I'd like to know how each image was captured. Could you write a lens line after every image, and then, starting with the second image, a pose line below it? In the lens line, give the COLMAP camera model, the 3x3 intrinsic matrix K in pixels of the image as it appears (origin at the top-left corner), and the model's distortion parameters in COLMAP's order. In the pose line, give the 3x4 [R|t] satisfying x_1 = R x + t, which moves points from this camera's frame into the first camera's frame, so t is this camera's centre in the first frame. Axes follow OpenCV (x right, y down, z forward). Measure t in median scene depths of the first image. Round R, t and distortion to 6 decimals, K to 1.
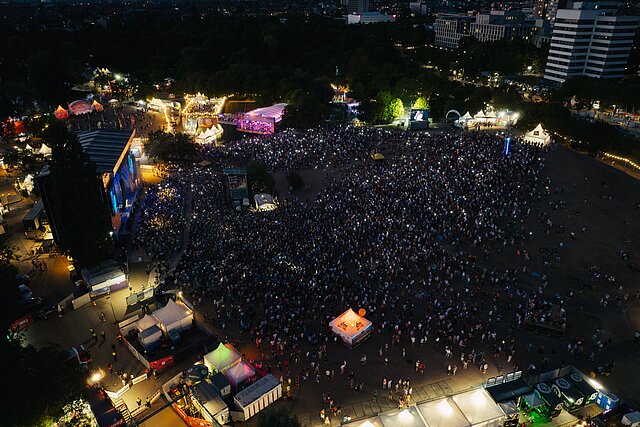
lens RADIAL K [[432.1, 0, 320.0], [0, 432.1, 213.5], [0, 0, 1]] dist [-0.036208, 0.002818]
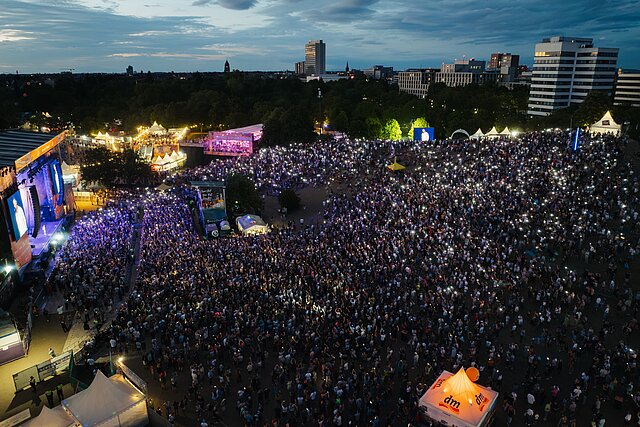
lens RADIAL K [[432.1, 0, 320.0], [0, 432.1, 213.5], [0, 0, 1]] dist [-0.036208, 0.002818]
pose [[0.994405, -0.025809, 0.102432, -0.077893], [0.041323, 0.987460, -0.152364, 0.058113], [-0.097215, 0.155744, 0.983002, 0.256974]]
